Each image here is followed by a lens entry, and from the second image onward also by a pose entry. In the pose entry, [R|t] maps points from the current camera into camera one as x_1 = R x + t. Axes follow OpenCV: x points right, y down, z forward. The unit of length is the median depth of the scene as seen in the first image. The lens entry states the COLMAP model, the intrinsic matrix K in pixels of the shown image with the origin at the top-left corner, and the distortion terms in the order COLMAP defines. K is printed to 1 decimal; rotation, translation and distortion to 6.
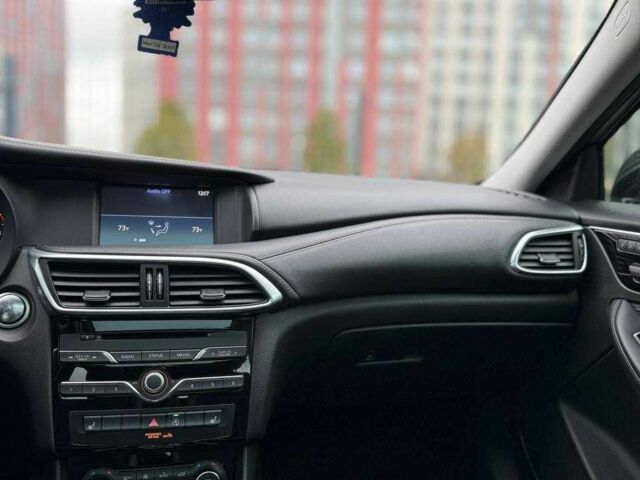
lens RADIAL K [[617.5, 0, 327.8], [0, 617.5, 239.3], [0, 0, 1]] dist [0.127522, -0.243503]
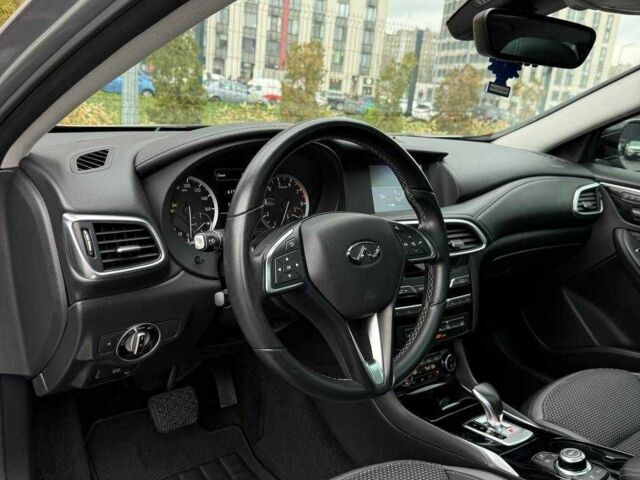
lens RADIAL K [[617.5, 0, 327.8], [0, 617.5, 239.3], [0, 0, 1]] dist [0.127522, -0.243503]
pose [[0.901803, -0.053042, 0.428880, -1.057976], [-0.030547, 0.982132, 0.185695, -0.179966], [-0.431067, -0.180562, 0.884070, -0.176115]]
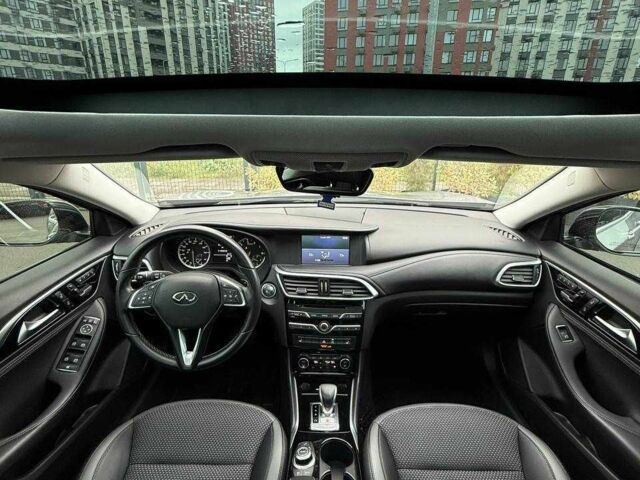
lens RADIAL K [[354.1, 0, 320.0], [0, 354.1, 240.0], [0, 0, 1]] dist [0.028027, 0.001506]
pose [[0.963494, 0.067160, -0.259170, 0.042362], [0.003026, 0.965233, 0.261374, -0.425135], [0.267713, -0.252616, 0.929793, -0.199046]]
